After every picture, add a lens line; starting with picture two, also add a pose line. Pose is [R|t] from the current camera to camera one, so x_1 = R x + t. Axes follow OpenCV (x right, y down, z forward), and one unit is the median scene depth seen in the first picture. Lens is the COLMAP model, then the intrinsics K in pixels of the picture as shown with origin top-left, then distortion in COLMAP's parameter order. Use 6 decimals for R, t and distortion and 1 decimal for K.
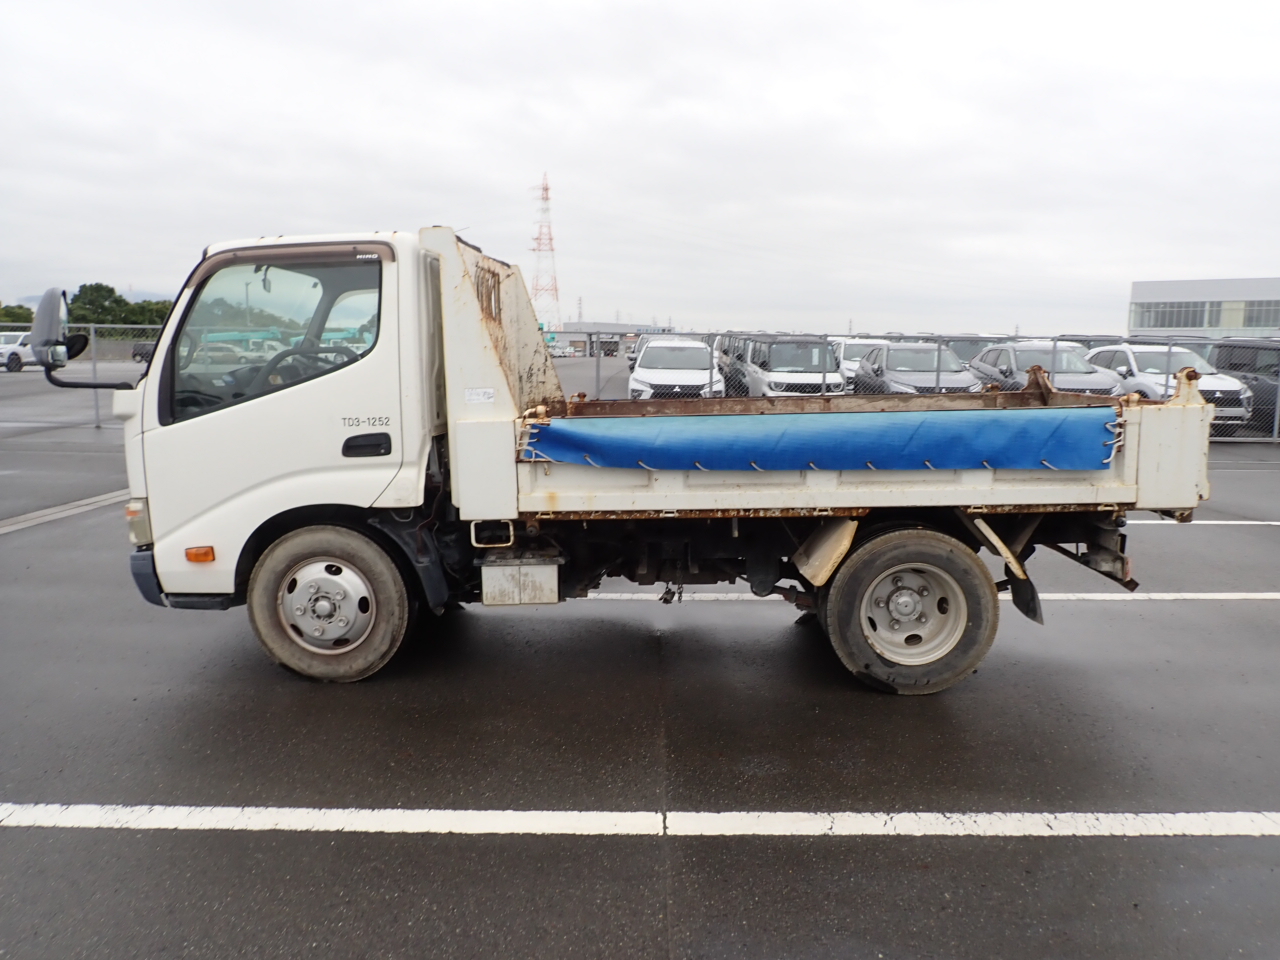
lens RADIAL K [[943.5, 0, 632.2], [0, 943.5, 472.2], [0, 0, 1]] dist [-0.004824, -0.005390]
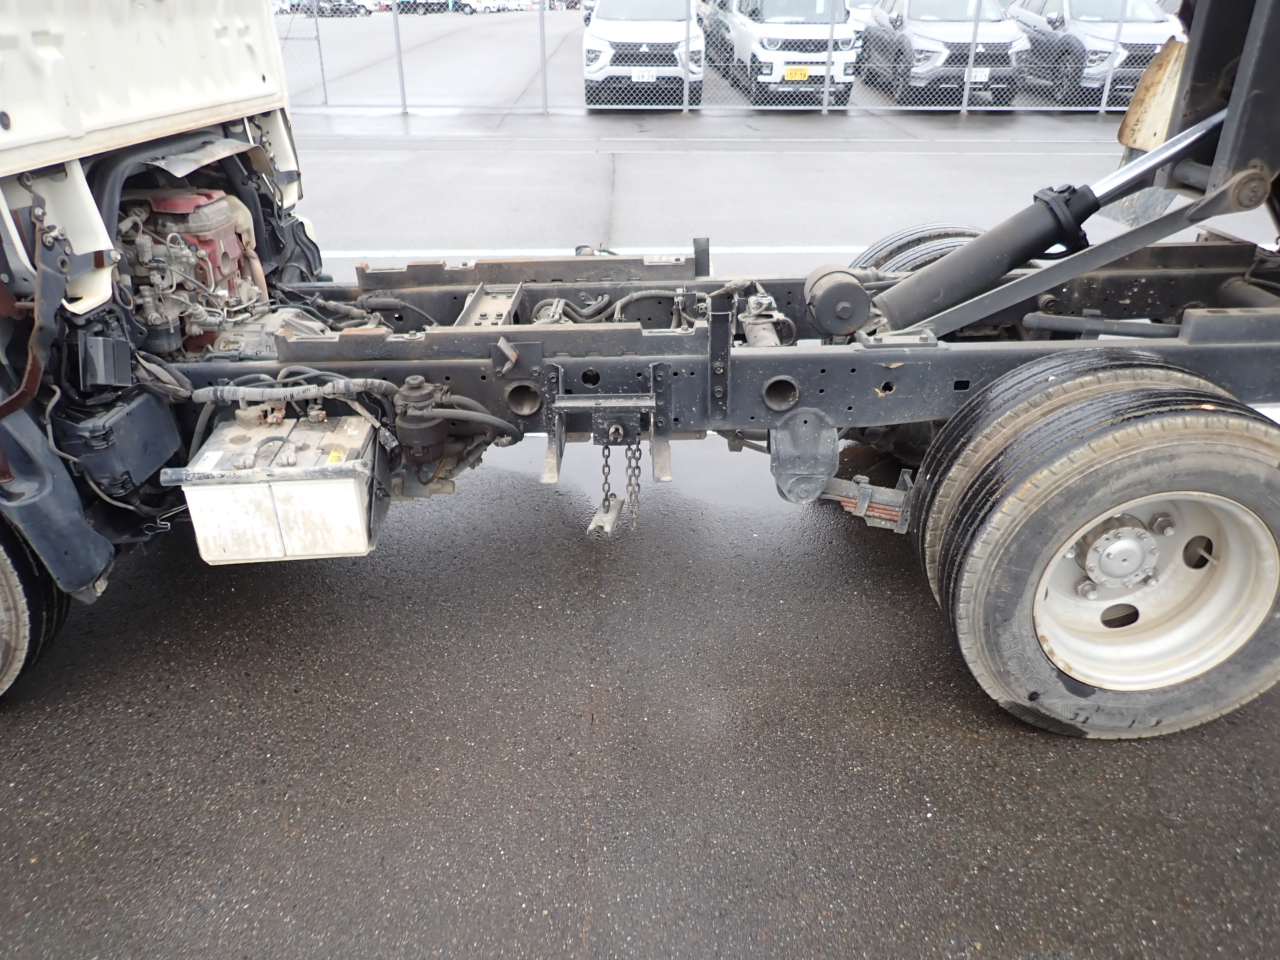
lens RADIAL K [[926.5, 0, 634.1], [0, 926.5, 468.8], [0, 0, 1]] dist [0.004321, -0.007460]
pose [[0.999426, -0.020594, 0.026893, 0.041413], [0.010543, 0.943636, 0.330816, -0.050261], [-0.032190, -0.330342, 0.943312, 0.592660]]
